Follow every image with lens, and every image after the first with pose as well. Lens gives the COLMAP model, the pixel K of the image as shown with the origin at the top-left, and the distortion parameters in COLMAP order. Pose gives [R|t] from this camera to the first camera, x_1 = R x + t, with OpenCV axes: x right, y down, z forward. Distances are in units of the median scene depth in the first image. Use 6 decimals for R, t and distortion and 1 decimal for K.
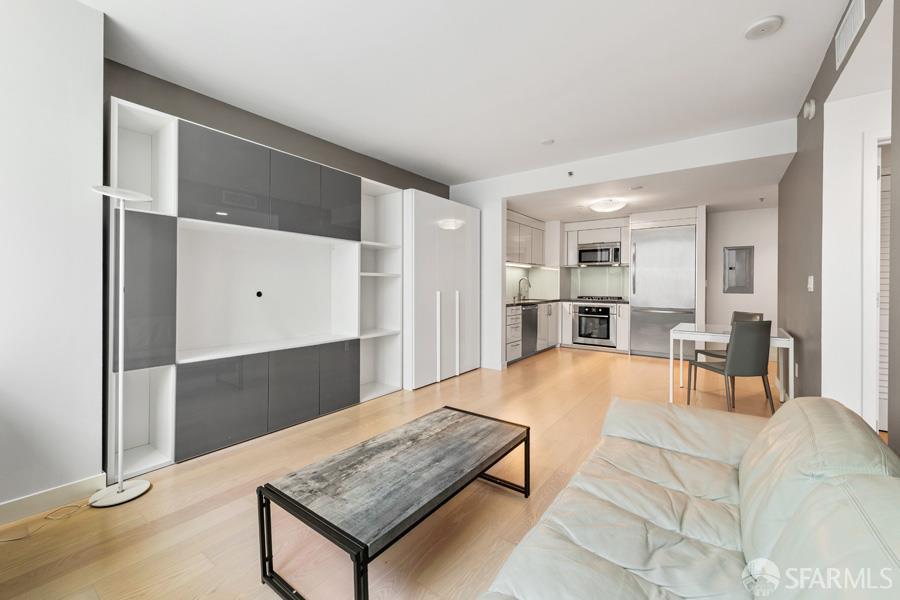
lens RADIAL K [[363.9, 0, 453.7], [0, 363.9, 289.4], [0, 0, 1]] dist [0.002624, 0.000213]
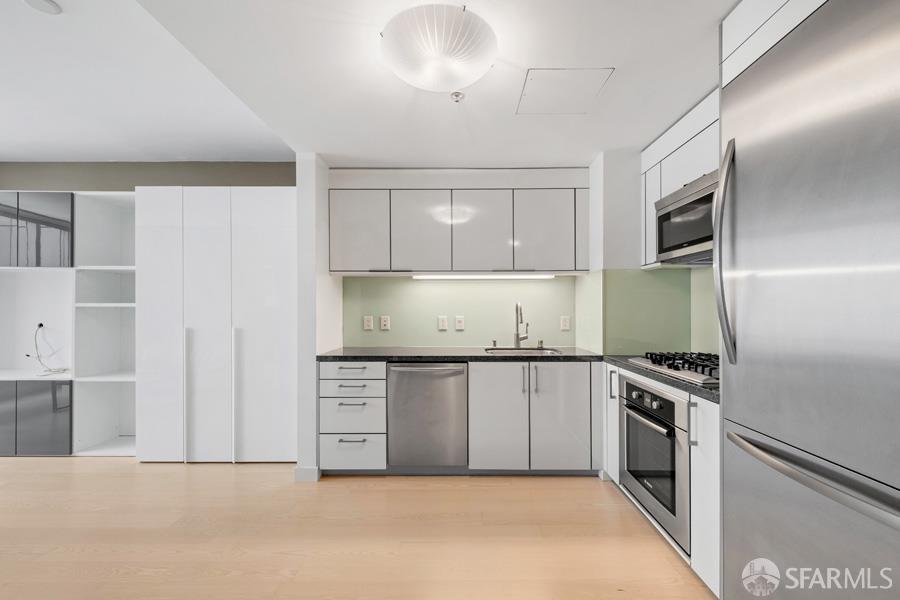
lens RADIAL K [[371.4, 0, 455.8], [0, 371.4, 309.9], [0, 0, 1]] dist [0.003673, 0.000203]
pose [[0.588795, -0.000869, -0.808282, 0.564872], [-0.008416, 0.999939, -0.007206, -0.018302], [0.808239, 0.011045, 0.588751, 0.698396]]
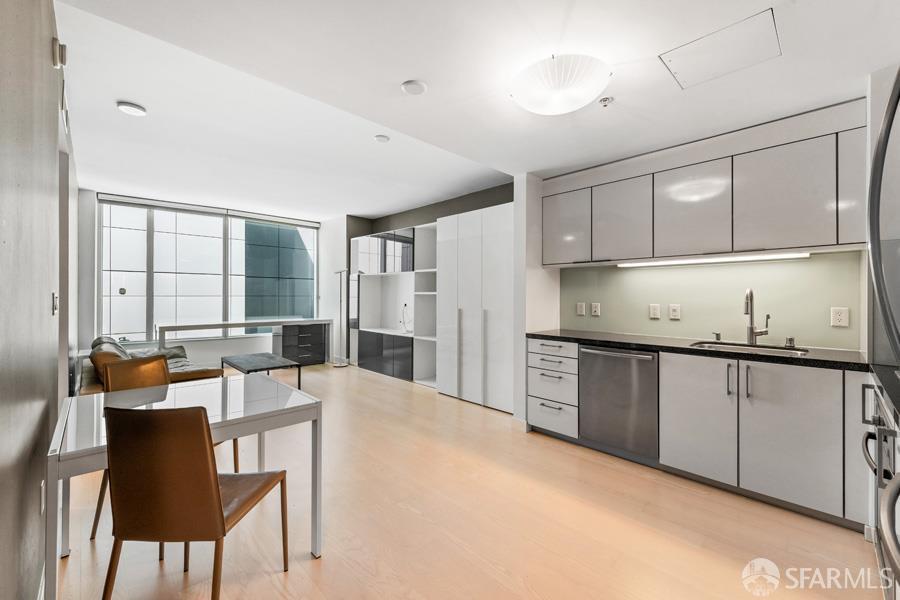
lens RADIAL K [[364.8, 0, 452.2], [0, 364.8, 297.5], [0, 0, 1]] dist [0.000906, -0.000017]
pose [[-0.162983, 0.001513, -0.986628, 0.666473], [-0.017298, 0.999841, 0.004391, -0.019432], [0.986477, 0.017782, -0.162931, 0.802456]]
